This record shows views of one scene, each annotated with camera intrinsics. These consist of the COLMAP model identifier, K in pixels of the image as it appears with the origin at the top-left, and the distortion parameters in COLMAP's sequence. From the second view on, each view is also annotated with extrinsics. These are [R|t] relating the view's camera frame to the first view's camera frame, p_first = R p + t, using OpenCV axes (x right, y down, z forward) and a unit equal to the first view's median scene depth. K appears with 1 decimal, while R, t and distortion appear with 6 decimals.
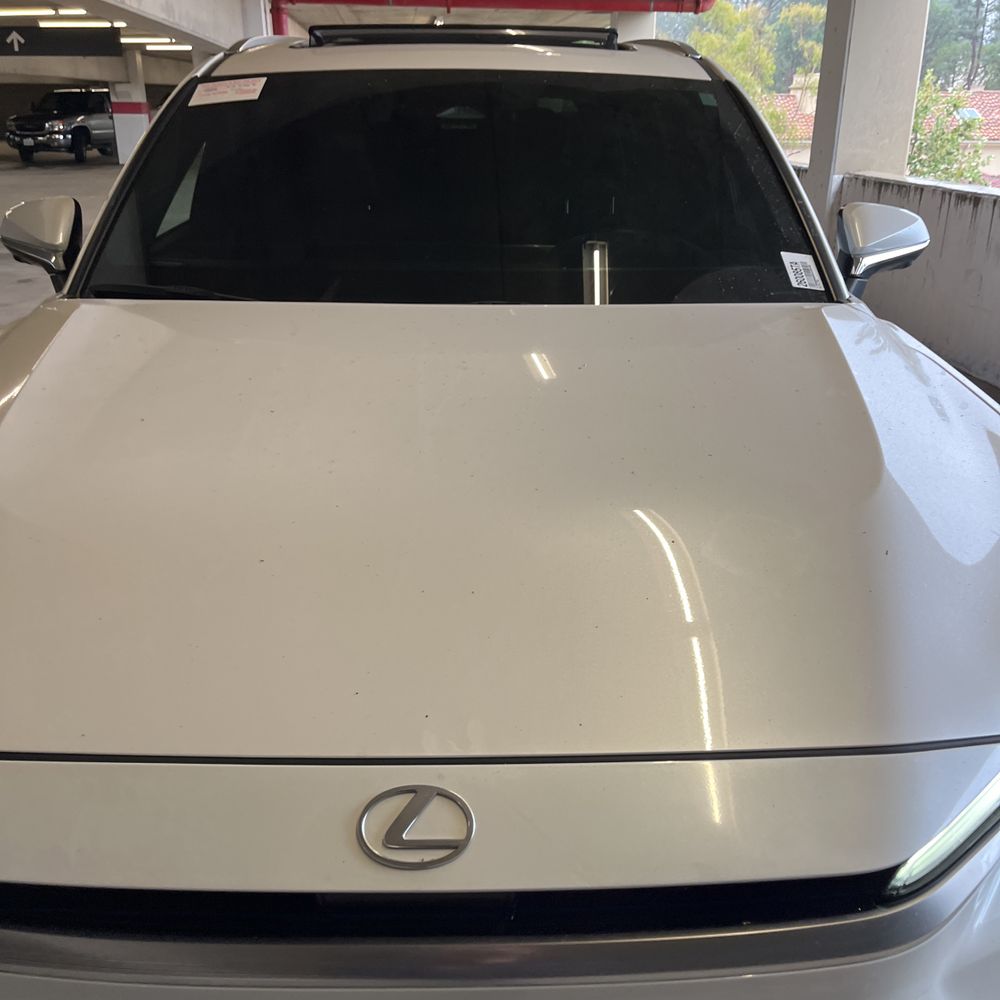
lens RADIAL K [[1001.3, 0, 510.4], [0, 1001.3, 518.8], [0, 0, 1]] dist [-0.001487, 0.000000]
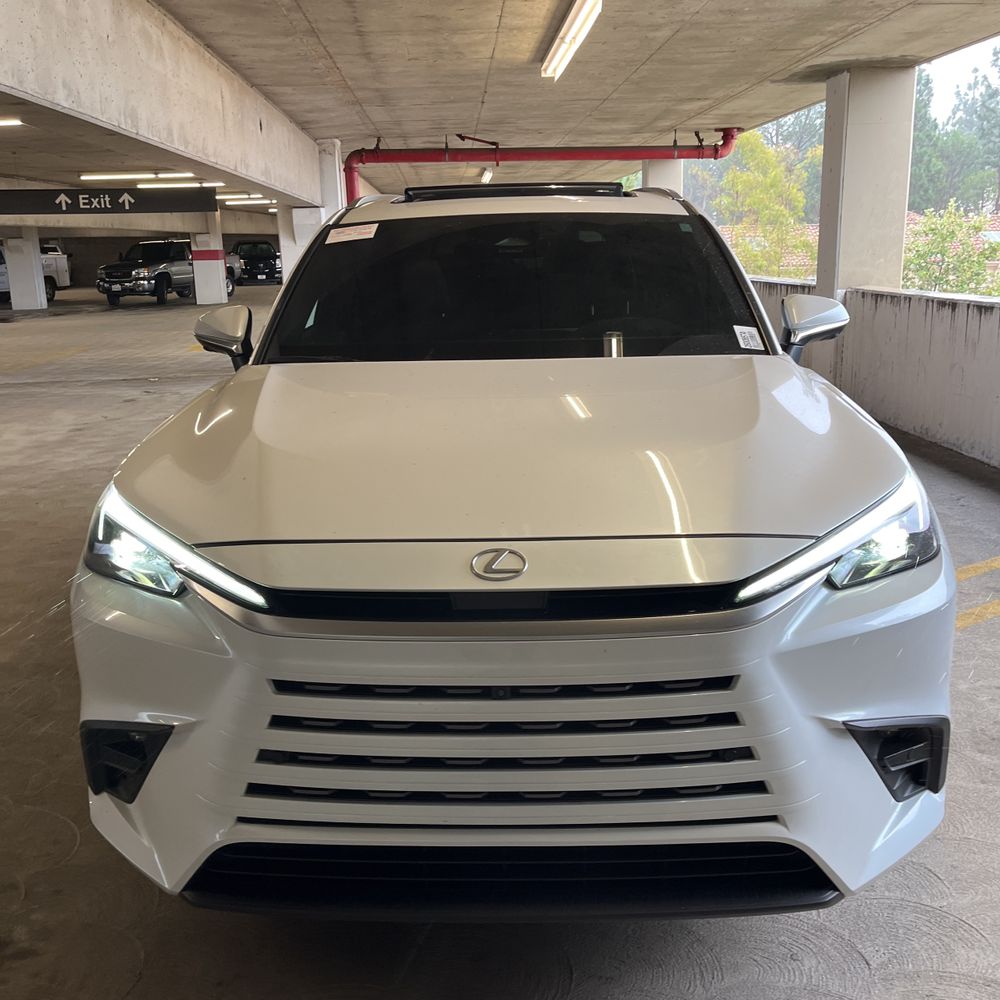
lens RADIAL K [[1001.3, 0, 503.0], [0, 1001.3, 501.8], [0, 0, 1]] dist [-0.001487, 0.000000]
pose [[0.998286, -0.016540, -0.056147, 0.004588], [0.008567, 0.990203, -0.139372, 0.066129], [0.057902, 0.138652, 0.988647, -0.149586]]
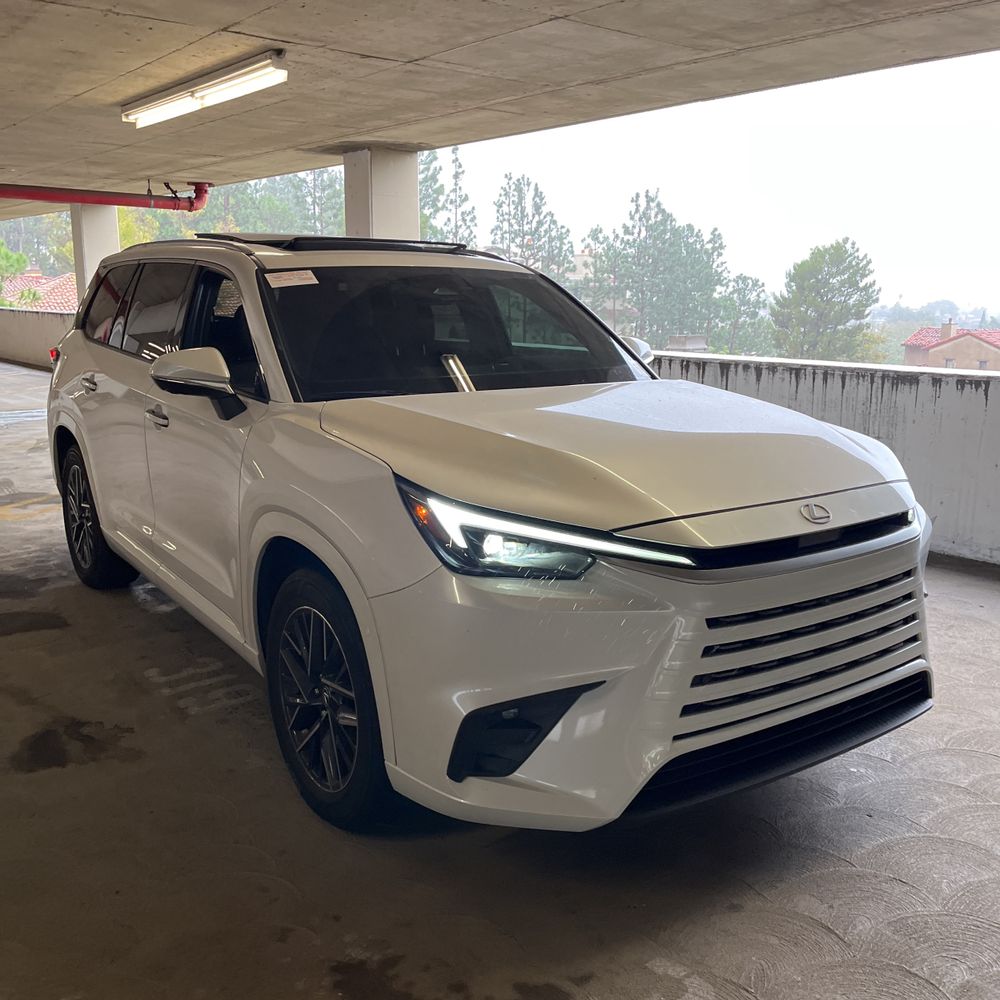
lens RADIAL K [[1001.3, 0, 503.7], [0, 1001.3, 497.9], [0, 0, 1]] dist [-0.001487, 0.000000]
pose [[0.833652, -0.107579, 0.541712, -0.357439], [0.204564, 0.971229, -0.121930, 0.061874], [-0.513010, 0.212462, 0.831674, -0.148875]]
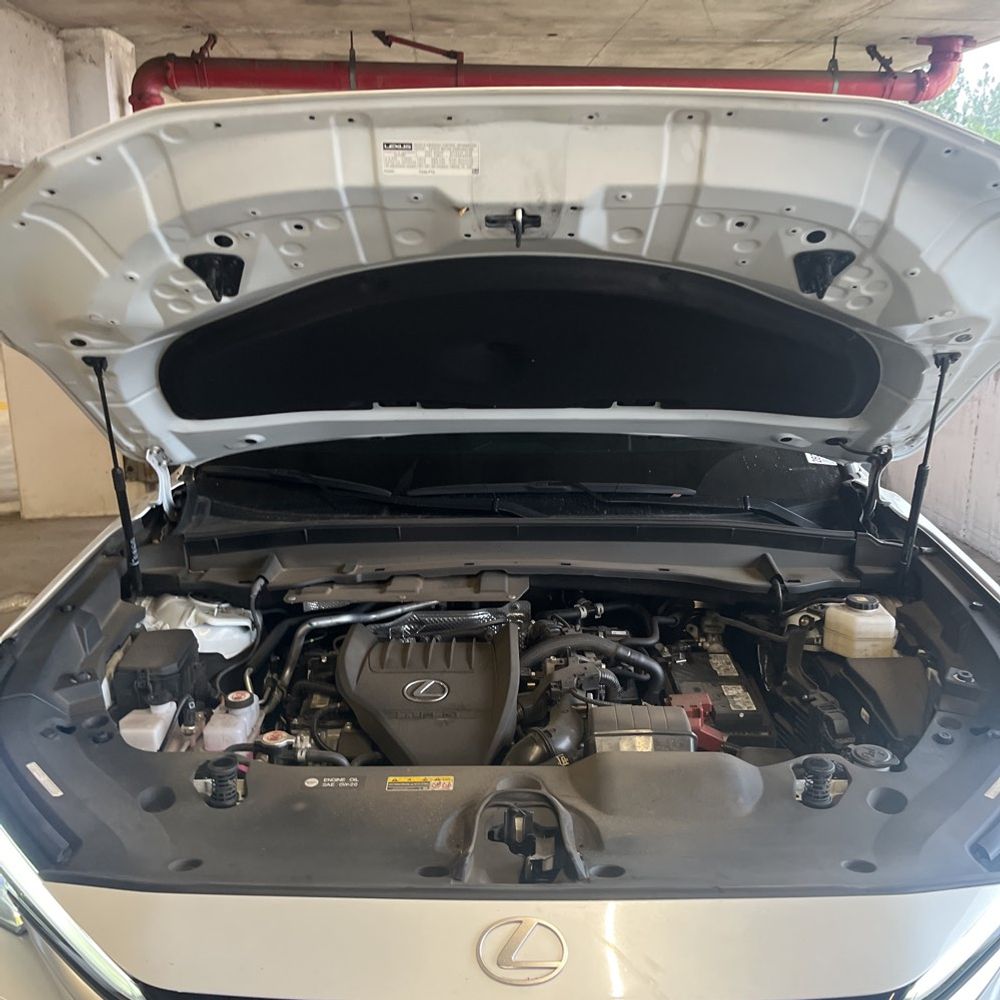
lens RADIAL K [[1001.3, 0, 499.0], [0, 1001.3, 500.9], [0, 0, 1]] dist [-0.001487, 0.000000]
pose [[0.999293, 0.007067, -0.036921, -0.038266], [-0.011826, 0.991400, -0.130327, -0.445002], [0.035682, 0.130672, 0.990783, 0.991026]]
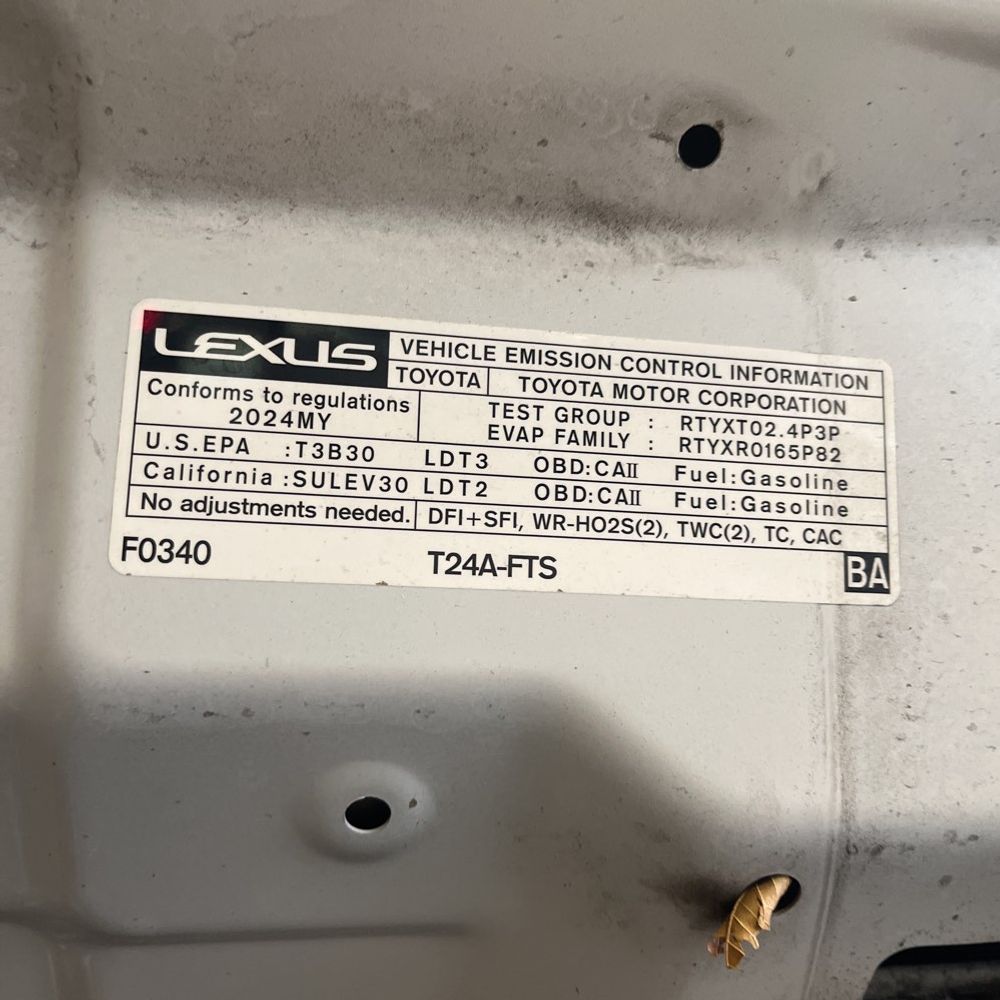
lens RADIAL K [[1001.3, 0, 500.9], [0, 1001.3, 501.0], [0, 0, 1]] dist [-0.001487, 0.000000]
pose [[0.987823, 0.025052, 0.153554, -0.189029], [0.104421, 0.624887, -0.773701, -0.874305], [-0.115337, 0.780313, 0.614661, 2.002710]]
